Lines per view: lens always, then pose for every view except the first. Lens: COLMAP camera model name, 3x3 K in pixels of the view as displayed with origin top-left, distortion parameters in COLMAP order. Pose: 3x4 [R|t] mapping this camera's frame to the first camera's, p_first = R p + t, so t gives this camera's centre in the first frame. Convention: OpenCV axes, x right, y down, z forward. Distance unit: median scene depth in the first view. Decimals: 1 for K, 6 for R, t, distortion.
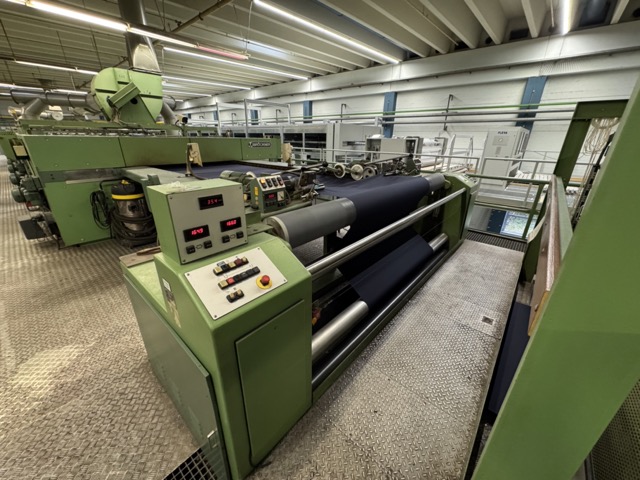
lens RADIAL K [[252.5, 0, 320.0], [0, 252.5, 240.0], [0, 0, 1]] dist [0.000730, 0.000376]
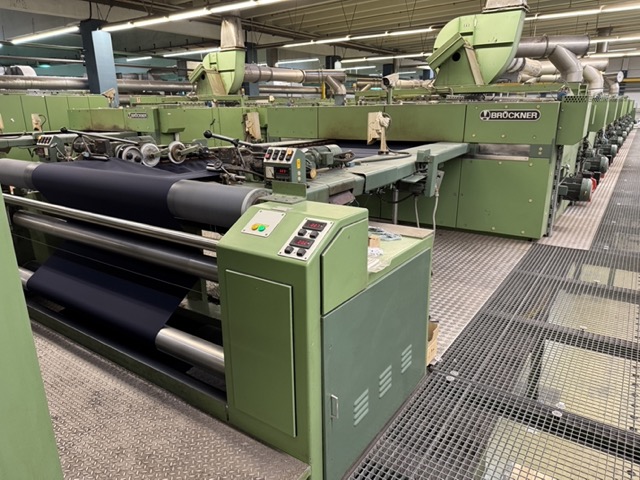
lens RADIAL K [[442.5, 0, 320.0], [0, 442.5, 240.0], [0, 0, 1]] dist [0.162767, -0.245113]
pose [[0.110343, 0.270886, -0.956266, 0.354868], [-0.360486, 0.907533, 0.215485, -0.118351], [0.926215, 0.320943, 0.197791, 0.309618]]
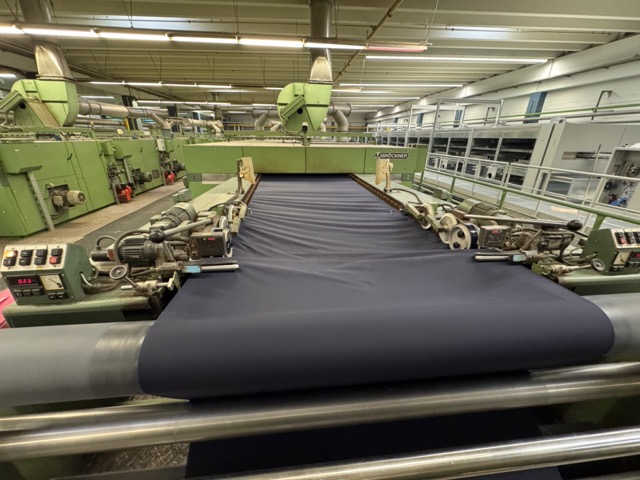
lens RADIAL K [[252.5, 0, 320.0], [0, 252.5, 240.0], [0, 0, 1]] dist [0.000730, 0.000376]
pose [[0.733492, 0.255924, -0.629676, 0.092890], [-0.260591, 0.961500, 0.087234, -0.073362], [0.627759, 0.100103, 0.771944, 0.149412]]
